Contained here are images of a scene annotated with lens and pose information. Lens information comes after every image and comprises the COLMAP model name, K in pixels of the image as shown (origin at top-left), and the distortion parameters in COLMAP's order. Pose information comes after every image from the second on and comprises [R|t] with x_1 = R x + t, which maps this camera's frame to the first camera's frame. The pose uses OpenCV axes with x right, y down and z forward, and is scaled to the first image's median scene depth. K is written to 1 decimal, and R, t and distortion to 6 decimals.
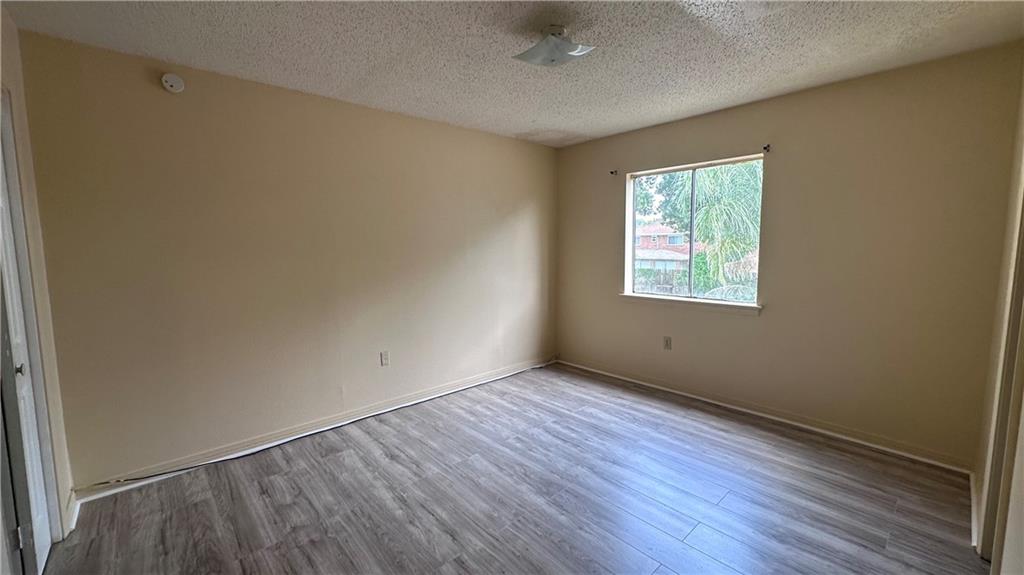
lens RADIAL K [[414.4, 0, 513.7], [0, 414.4, 284.3], [0, 0, 1]] dist [-0.001382, 0.000364]
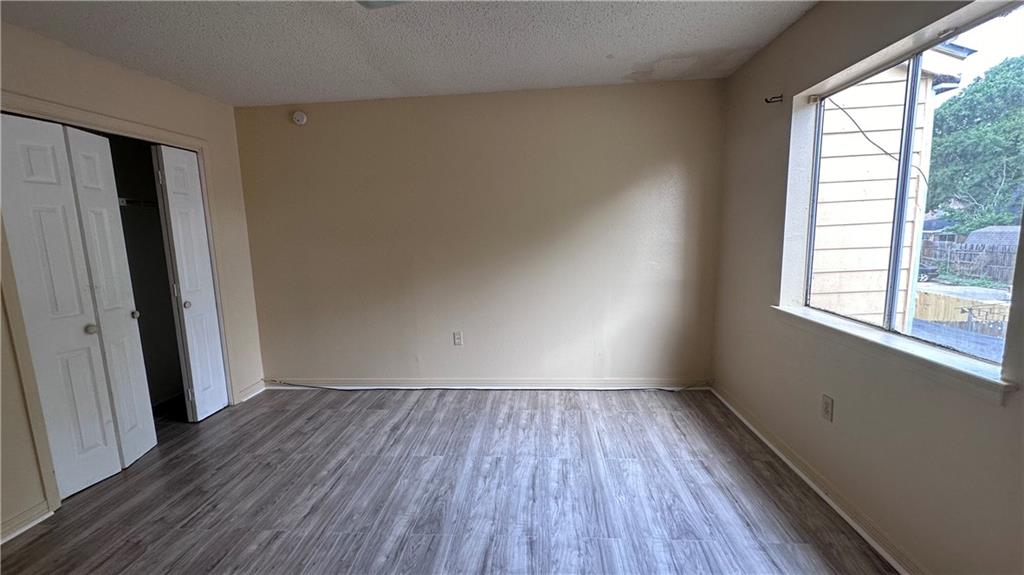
lens RADIAL K [[414.4, 0, 510.3], [0, 414.4, 287.2], [0, 0, 1]] dist [-0.001382, 0.000364]
pose [[0.682441, 0.093227, -0.724971, 0.551377], [-0.048760, 0.995430, 0.082107, -0.044650], [0.729312, -0.020683, 0.683868, 0.404458]]
